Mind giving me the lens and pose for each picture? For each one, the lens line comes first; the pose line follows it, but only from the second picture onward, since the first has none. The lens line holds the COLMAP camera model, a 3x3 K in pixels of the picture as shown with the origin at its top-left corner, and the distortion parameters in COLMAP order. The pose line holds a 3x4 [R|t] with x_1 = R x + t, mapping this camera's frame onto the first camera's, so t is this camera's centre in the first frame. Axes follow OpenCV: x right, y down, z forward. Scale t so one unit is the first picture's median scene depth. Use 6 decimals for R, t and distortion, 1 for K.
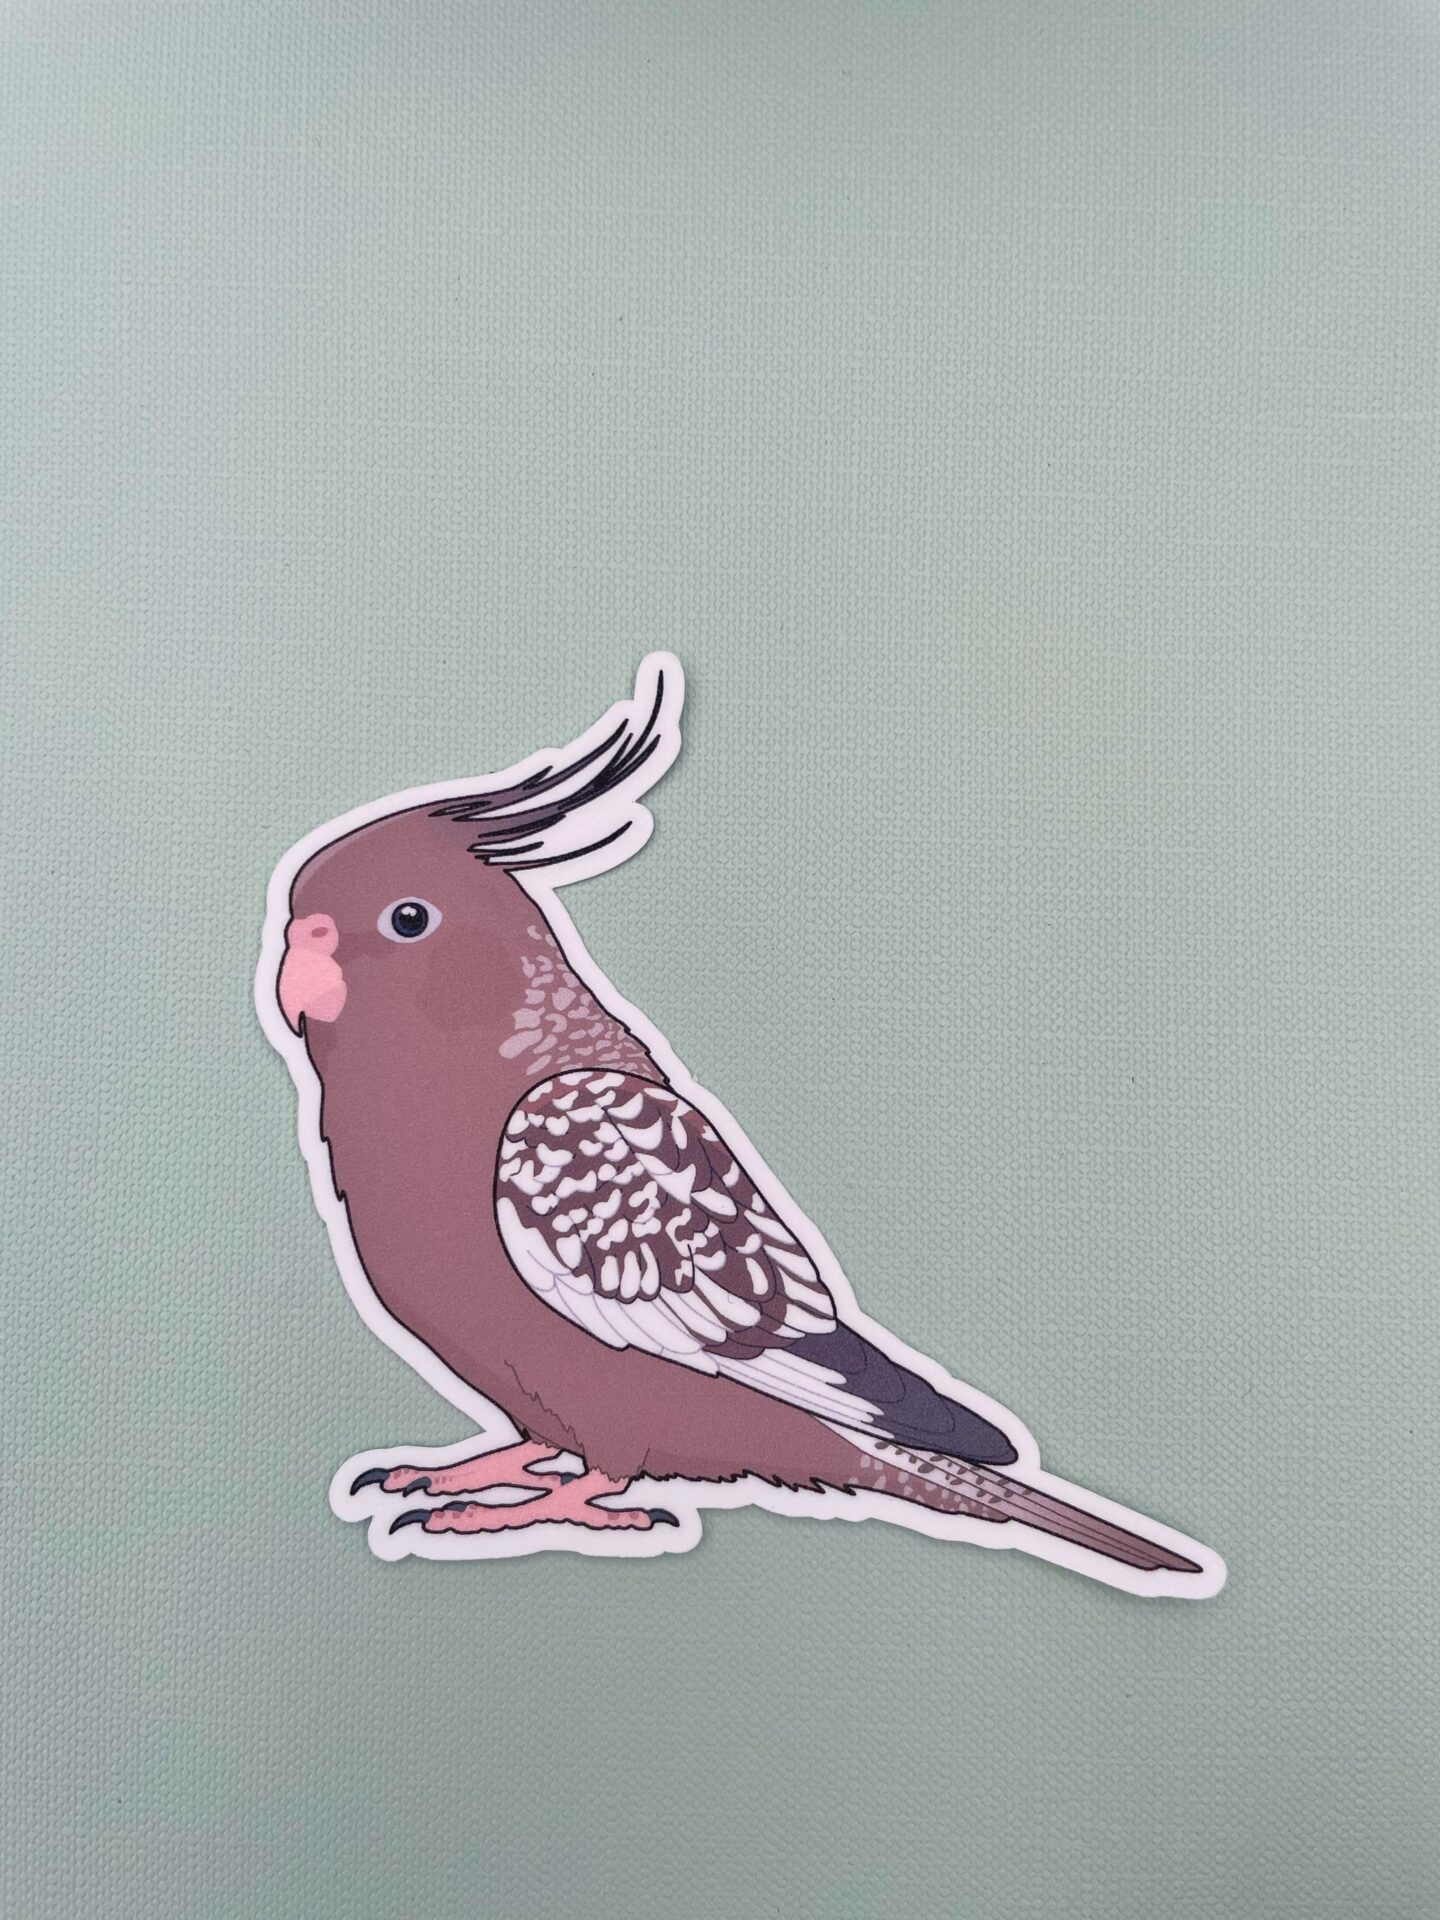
lens RADIAL K [[1474.4, 0, 716.7], [0, 1474.4, 962.4], [0, 0, 1]] dist [0.068898, -0.127393]
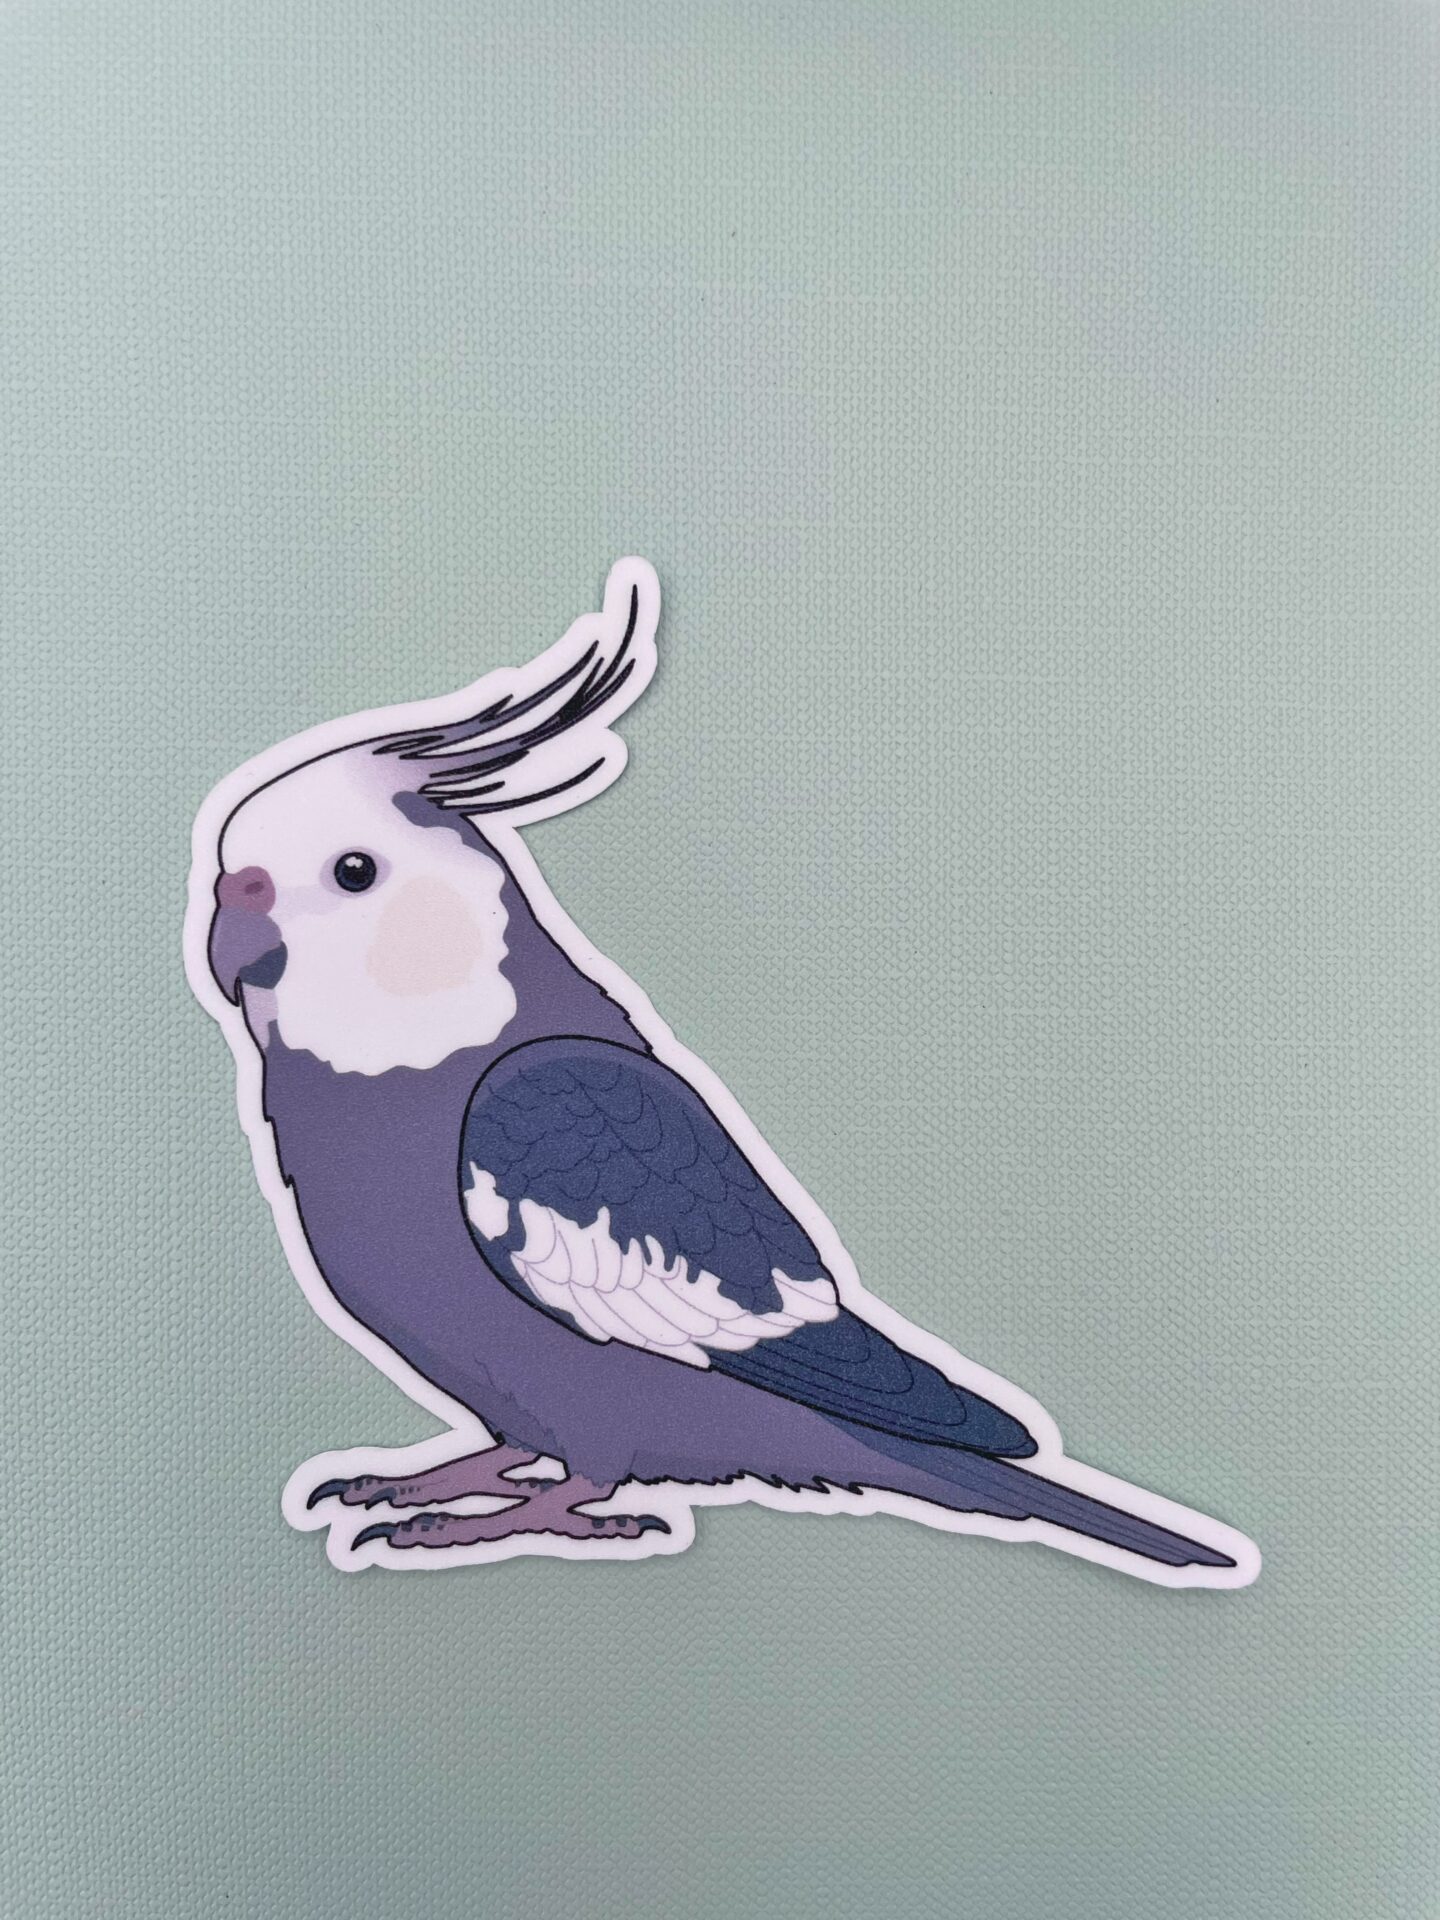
lens RADIAL K [[1476.4, 0, 722.5], [0, 1476.4, 962.5], [0, 0, 1]] dist [0.053676, -0.104743]
pose [[0.999267, -0.020757, 0.032179, -0.108840], [0.018802, 0.998027, 0.059910, -0.058946], [-0.033359, -0.059261, 0.997685, 0.105070]]
